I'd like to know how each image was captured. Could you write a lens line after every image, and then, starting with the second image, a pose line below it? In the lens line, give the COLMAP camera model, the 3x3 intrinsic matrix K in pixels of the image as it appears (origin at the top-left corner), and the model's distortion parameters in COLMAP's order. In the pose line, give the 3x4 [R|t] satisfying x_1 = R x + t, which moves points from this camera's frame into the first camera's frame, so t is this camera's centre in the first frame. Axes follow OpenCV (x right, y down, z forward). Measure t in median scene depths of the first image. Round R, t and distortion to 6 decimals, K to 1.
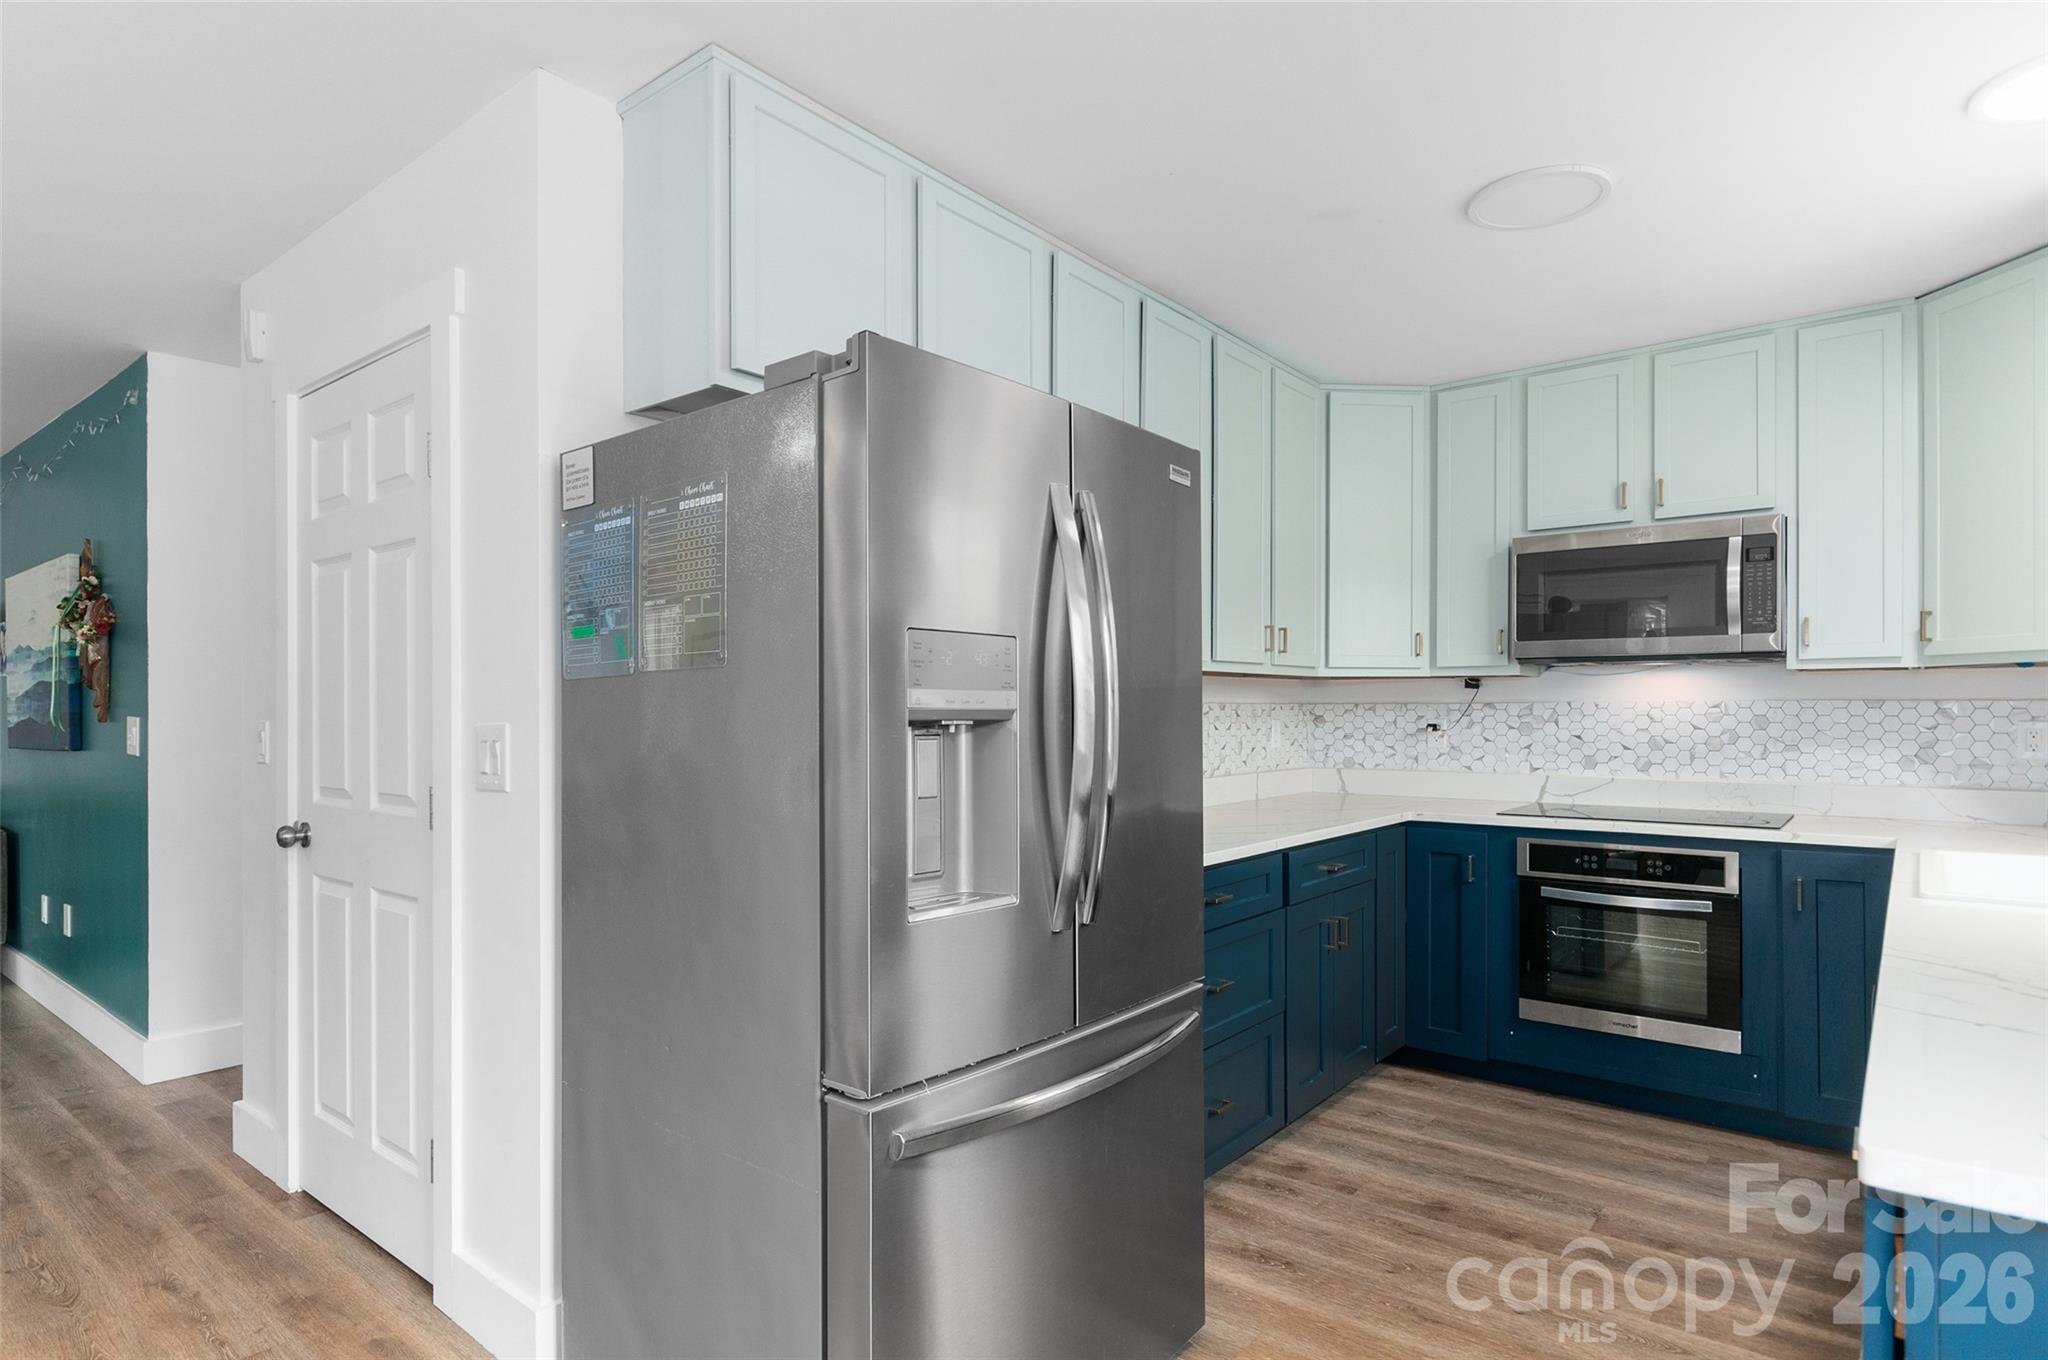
lens RADIAL K [[1089.0, 0, 973.9], [0, 1089.0, 701.5], [0, 0, 1]] dist [-0.002113, -0.000868]
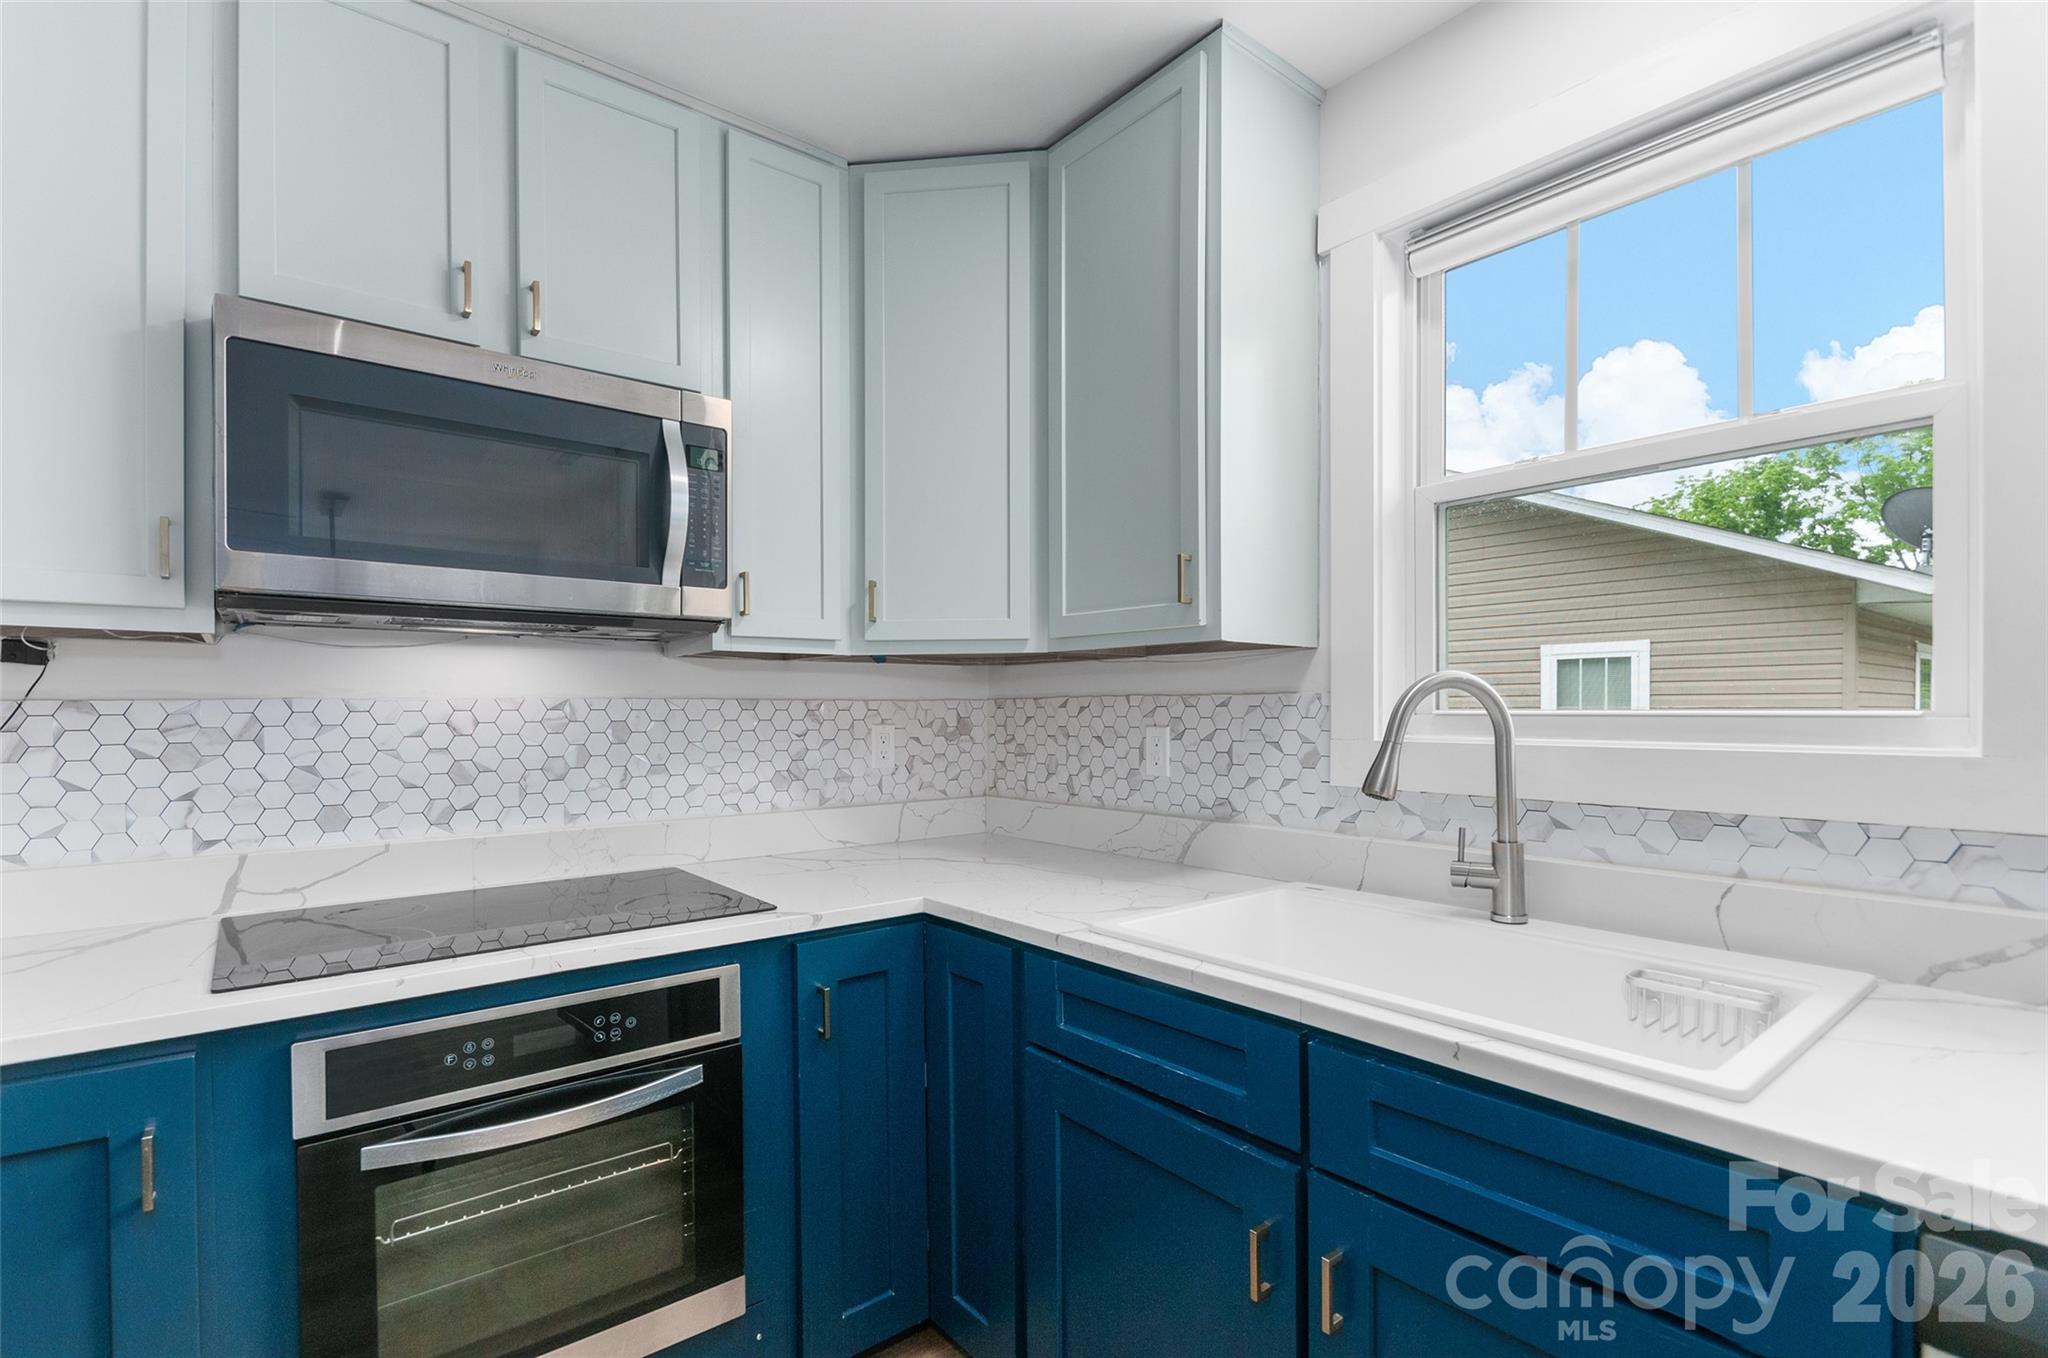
lens RADIAL K [[957.1, 0, 1019.6], [0, 957.1, 715.9], [0, 0, 1]] dist [-0.001096, -0.000559]
pose [[0.195637, -0.006877, 0.980652, 0.207533], [-0.002372, 0.999969, 0.007486, 0.004558], [-0.980674, -0.003791, 0.195615, 0.650326]]
